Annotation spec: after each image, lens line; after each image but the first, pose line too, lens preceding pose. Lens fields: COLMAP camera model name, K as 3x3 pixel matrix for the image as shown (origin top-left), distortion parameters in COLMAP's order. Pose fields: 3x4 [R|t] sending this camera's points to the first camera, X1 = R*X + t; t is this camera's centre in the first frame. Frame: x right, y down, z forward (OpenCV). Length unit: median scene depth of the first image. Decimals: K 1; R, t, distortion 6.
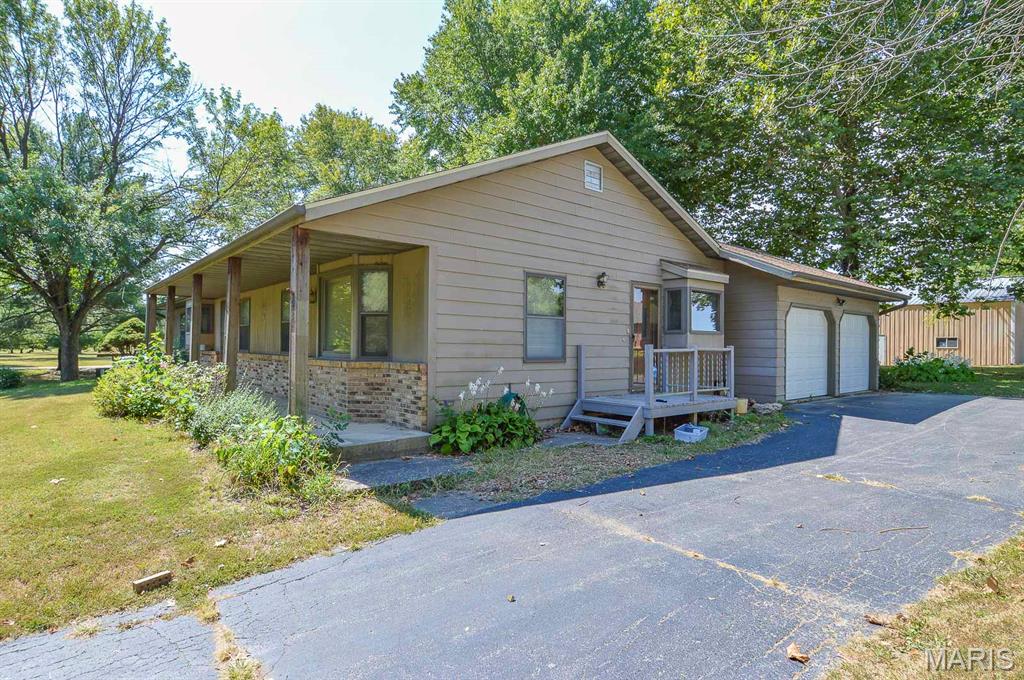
lens RADIAL K [[556.3, 0, 512.0], [0, 556.3, 340.0], [0, 0, 1]] dist [-0.000803, -0.021299]
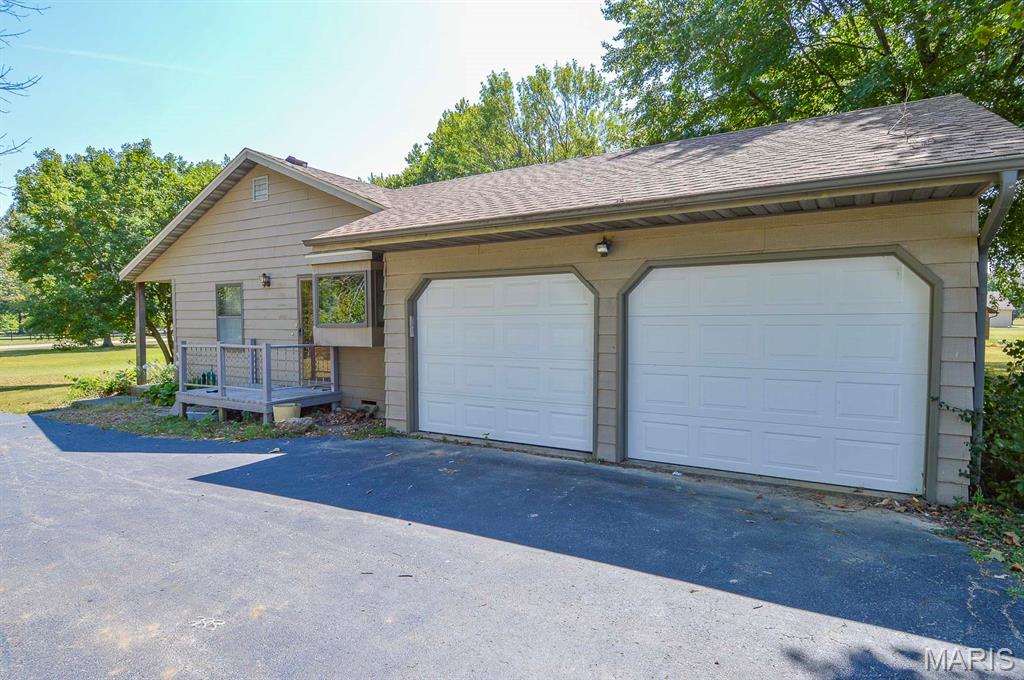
lens RADIAL K [[548.0, 0, 512.0], [0, 548.0, 340.0], [0, 0, 1]] dist [0.000601, -0.000523]
pose [[0.340847, 0.025402, -0.939776, 0.398888], [0.017116, 0.999302, 0.033219, -0.004913], [0.939963, -0.027408, 0.340174, 0.318600]]
